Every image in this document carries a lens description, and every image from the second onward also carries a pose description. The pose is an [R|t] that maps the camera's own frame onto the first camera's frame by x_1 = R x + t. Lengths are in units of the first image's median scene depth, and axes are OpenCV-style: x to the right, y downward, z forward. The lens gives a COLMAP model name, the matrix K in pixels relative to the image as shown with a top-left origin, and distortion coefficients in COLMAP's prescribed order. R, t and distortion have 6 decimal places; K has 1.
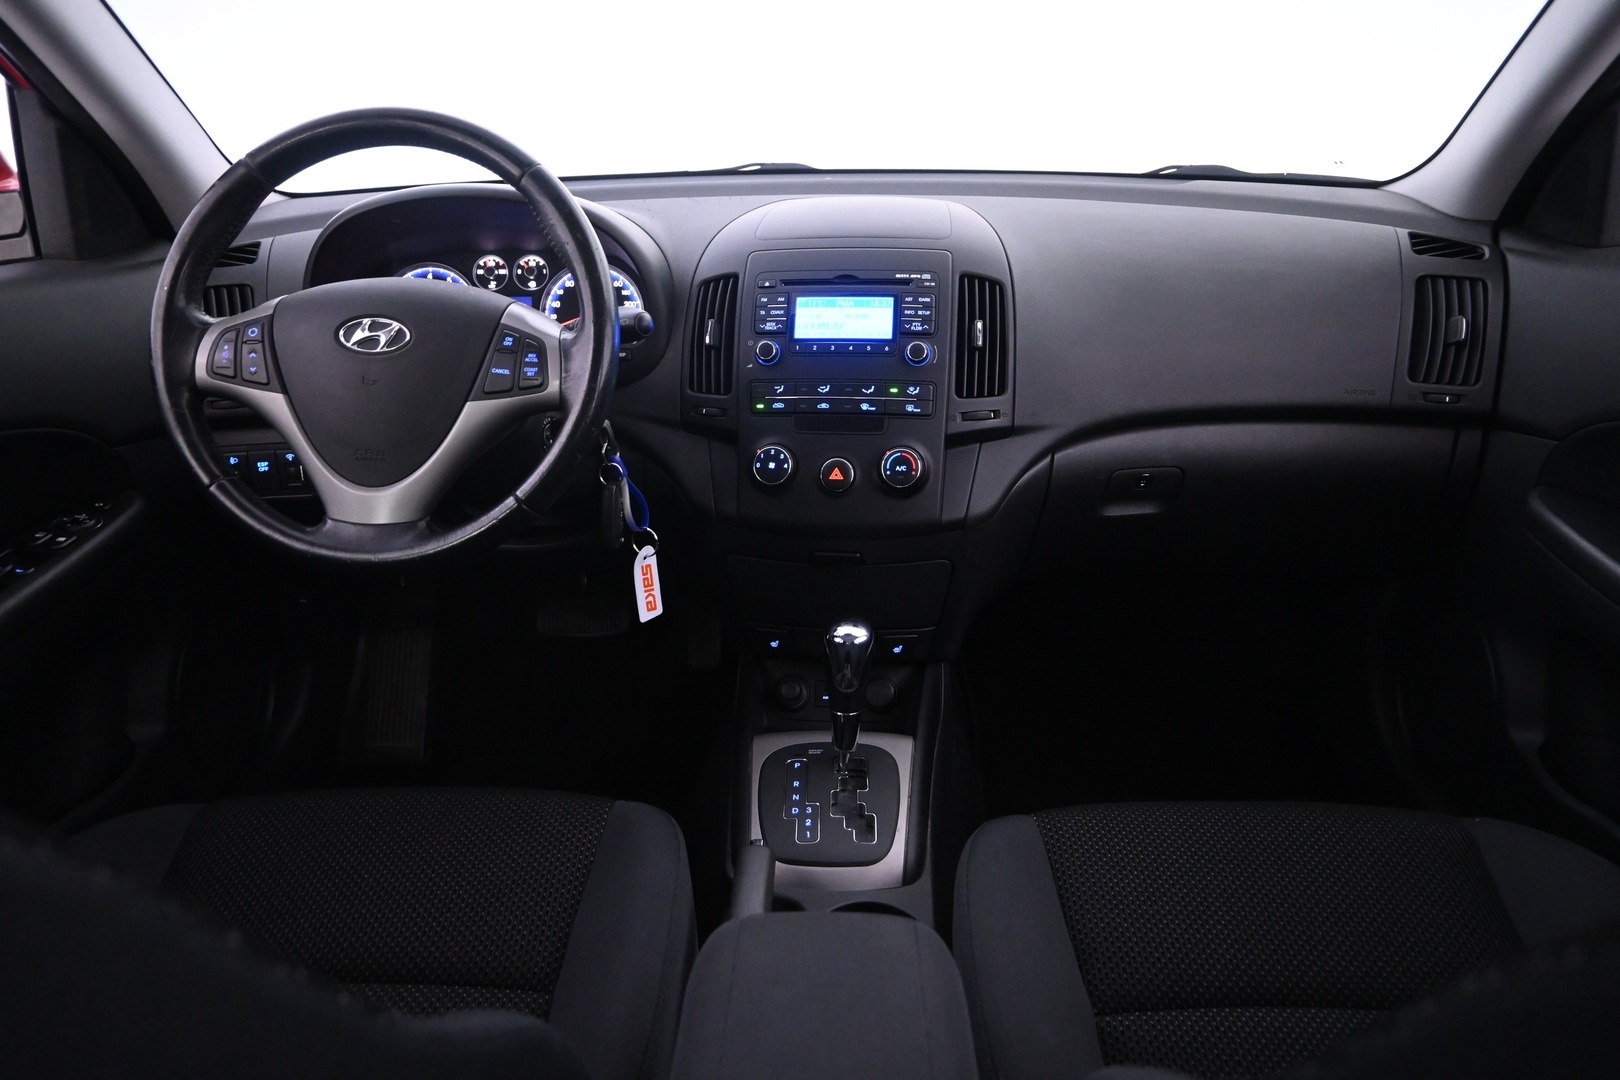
lens RADIAL K [[1179.5, 0, 810.0], [0, 1179.5, 540.0], [0, 0, 1]] dist [-0.001012, -0.000998]
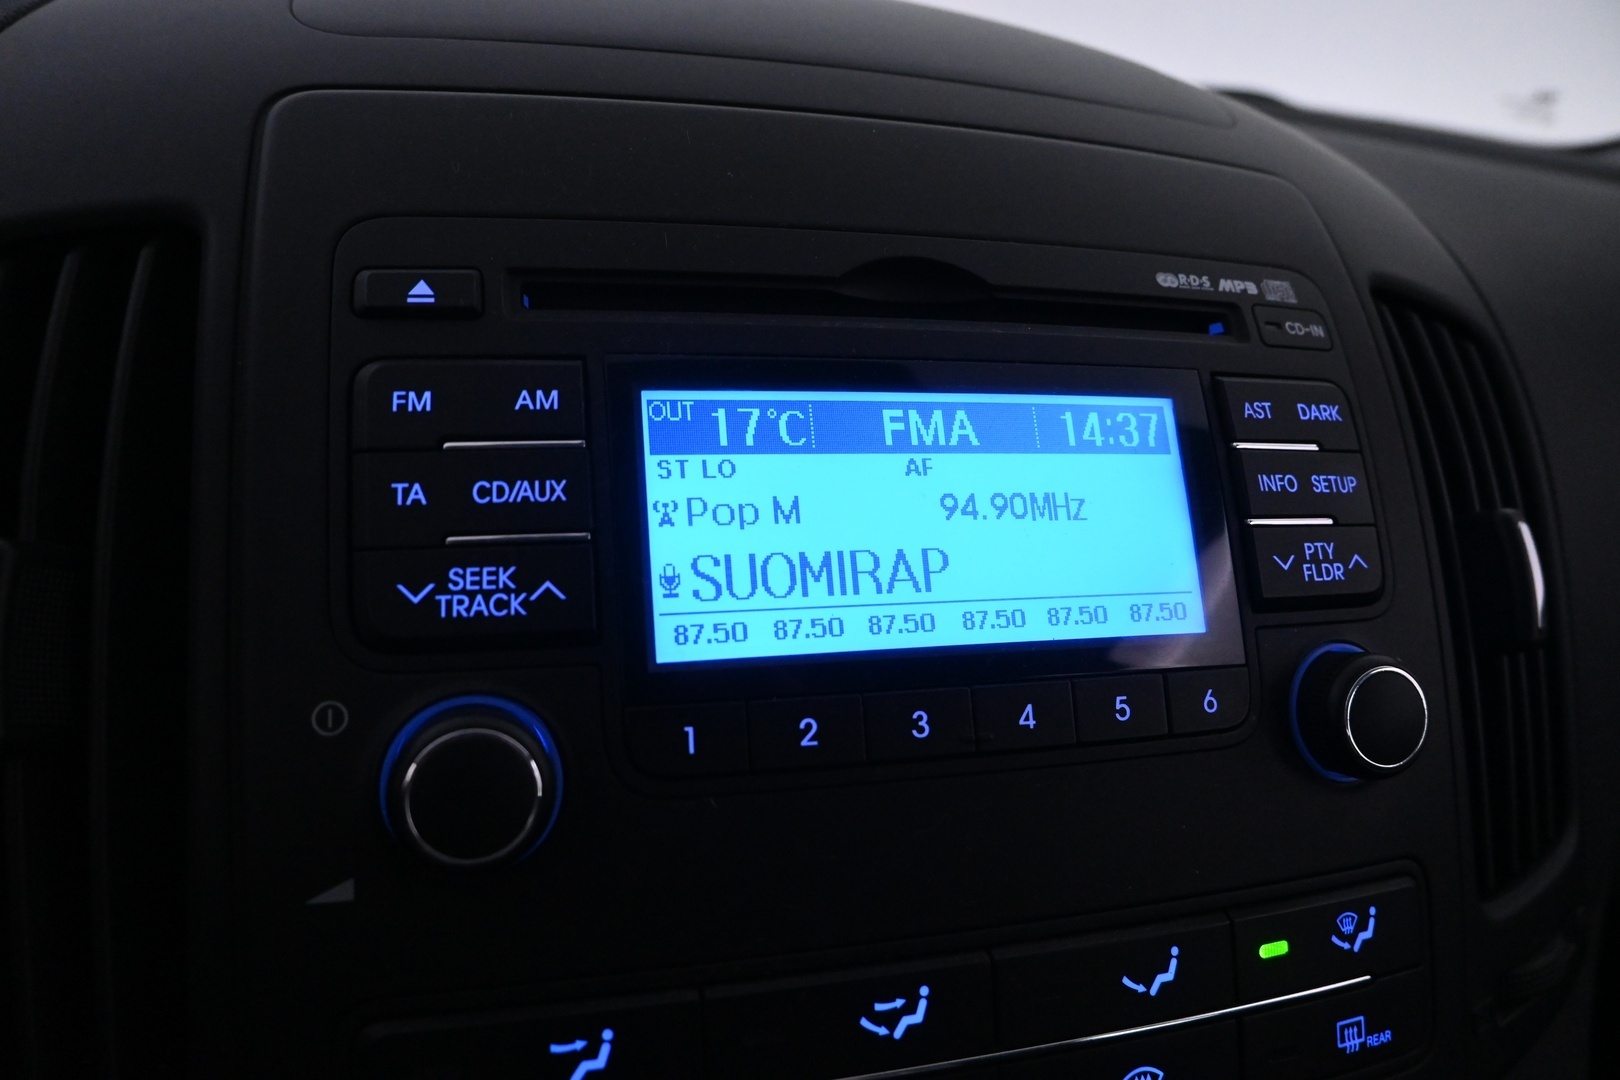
lens RADIAL K [[1179.5, 0, 810.0], [0, 1179.5, 540.0], [0, 0, 1]] dist [-0.001012, -0.000998]
pose [[0.901052, -0.046301, 0.431233, -0.058489], [0.053524, 0.998556, -0.004623, -0.185066], [-0.430396, 0.027247, 0.902229, 0.856980]]
